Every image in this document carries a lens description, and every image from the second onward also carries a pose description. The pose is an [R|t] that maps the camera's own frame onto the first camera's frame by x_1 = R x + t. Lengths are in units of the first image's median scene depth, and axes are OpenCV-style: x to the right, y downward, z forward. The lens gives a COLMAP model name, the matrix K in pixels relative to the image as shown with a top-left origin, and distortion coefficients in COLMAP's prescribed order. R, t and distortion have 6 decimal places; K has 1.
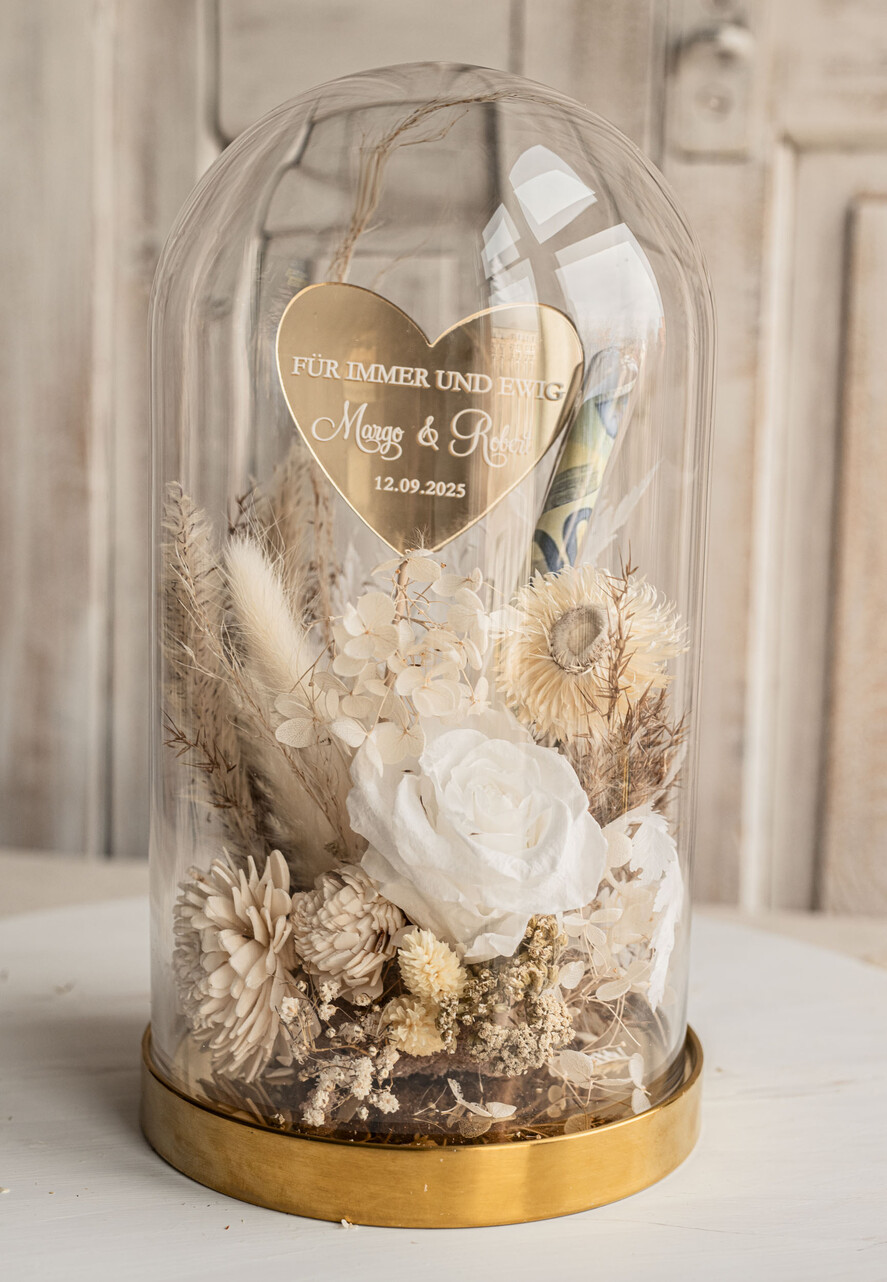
lens RADIAL K [[2242.4, 0, 442.6], [0, 2242.4, 675.3], [0, 0, 1]] dist [0.046092, -0.112889]
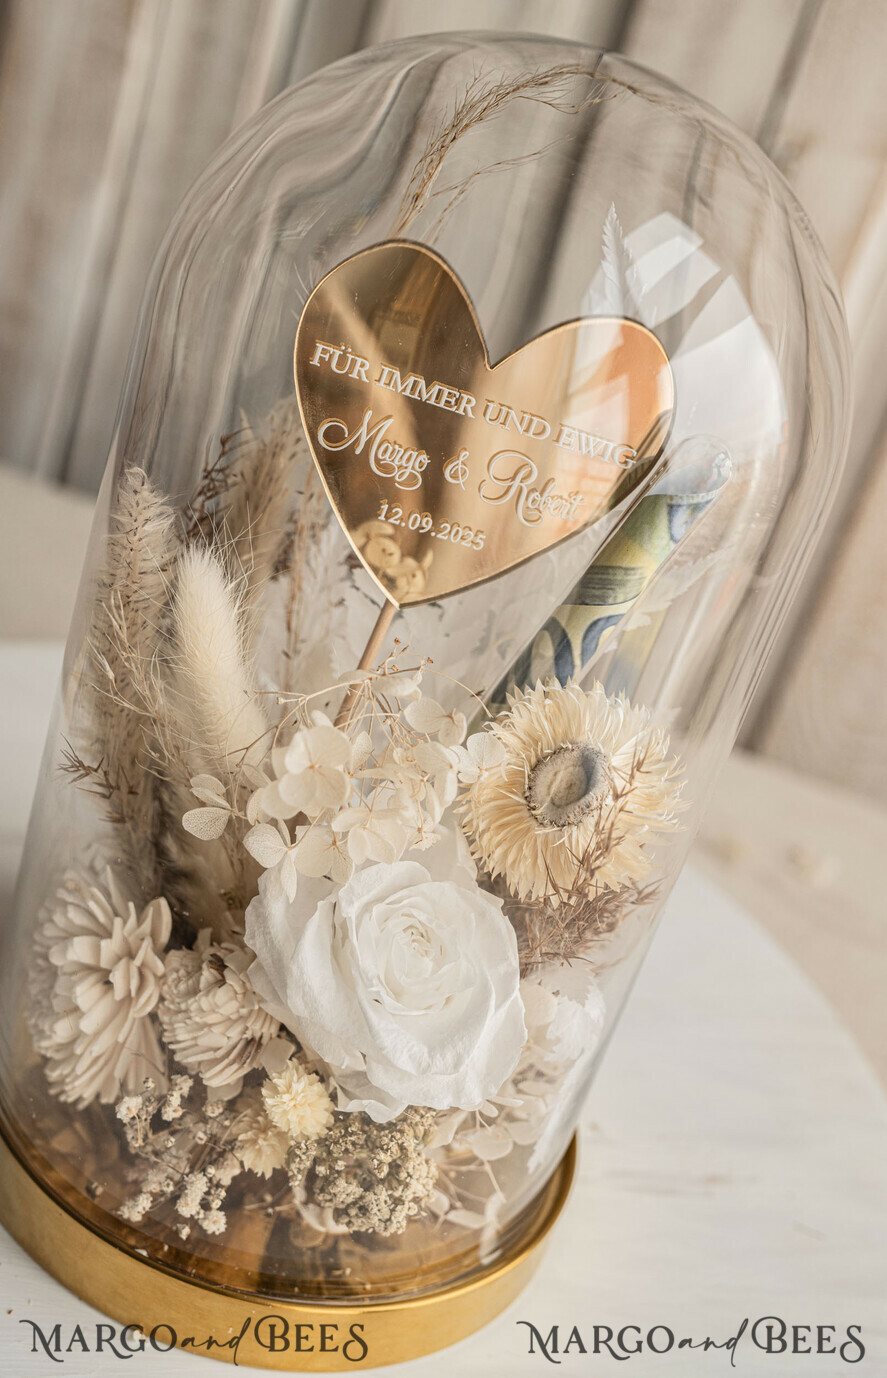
lens RADIAL K [[2013.5, 0, 420.2], [0, 2013.5, 689.4], [0, 0, 1]] dist [0.213542, -0.896990]
pose [[0.966832, 0.251416, 0.045007, -0.034163], [-0.251254, 0.904540, 0.344498, -0.297488], [0.045902, -0.344380, 0.937707, 0.306848]]
